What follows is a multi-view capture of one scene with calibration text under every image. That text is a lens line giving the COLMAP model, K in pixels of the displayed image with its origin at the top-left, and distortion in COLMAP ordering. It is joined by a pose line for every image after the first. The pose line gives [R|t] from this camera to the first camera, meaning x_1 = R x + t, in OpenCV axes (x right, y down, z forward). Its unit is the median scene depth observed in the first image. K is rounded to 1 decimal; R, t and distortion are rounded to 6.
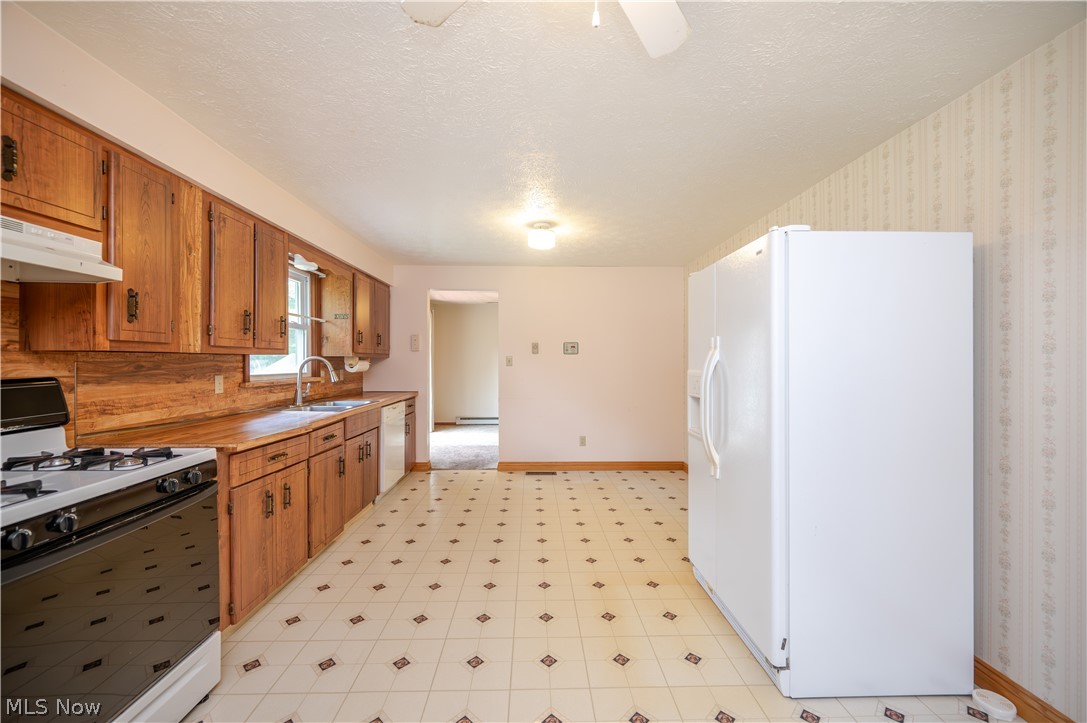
lens RADIAL K [[434.1, 0, 543.5], [0, 434.1, 361.5], [0, 0, 1]] dist [-0.008603, -0.000046]
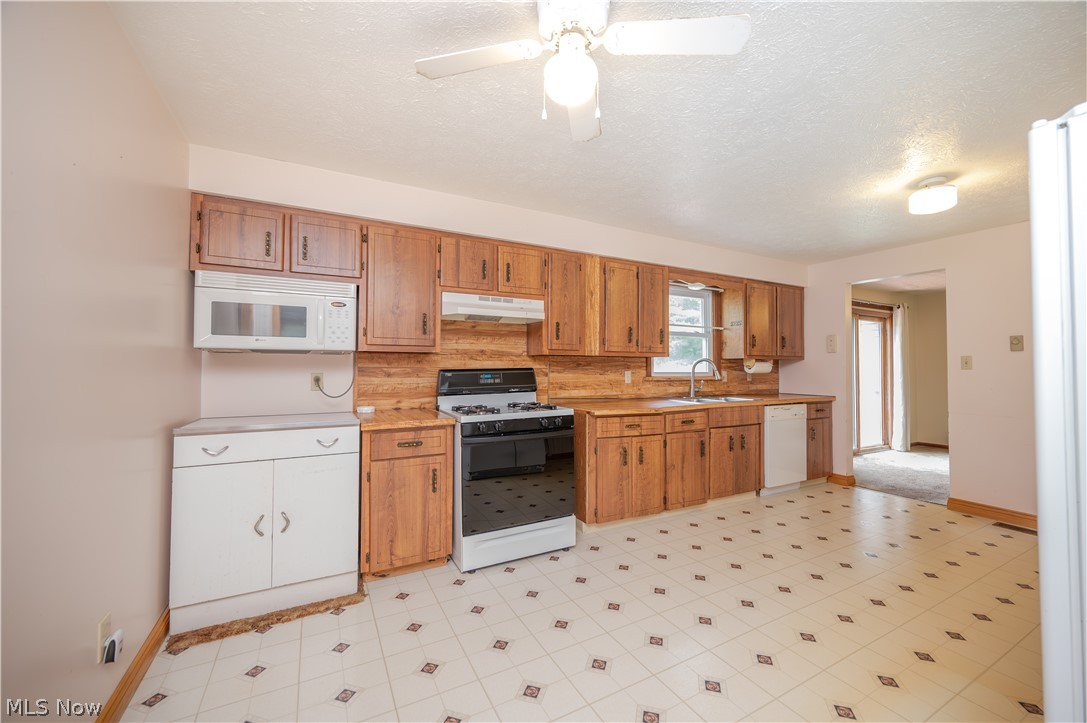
lens RADIAL K [[429.0, 0, 544.2], [0, 429.0, 360.3], [0, 0, 1]] dist [-0.001313, -0.000208]
pose [[0.445522, -0.011622, -0.895196, 0.471794], [-0.006406, 0.999849, -0.016169, 0.020597], [0.895248, 0.012938, 0.445380, 0.074569]]
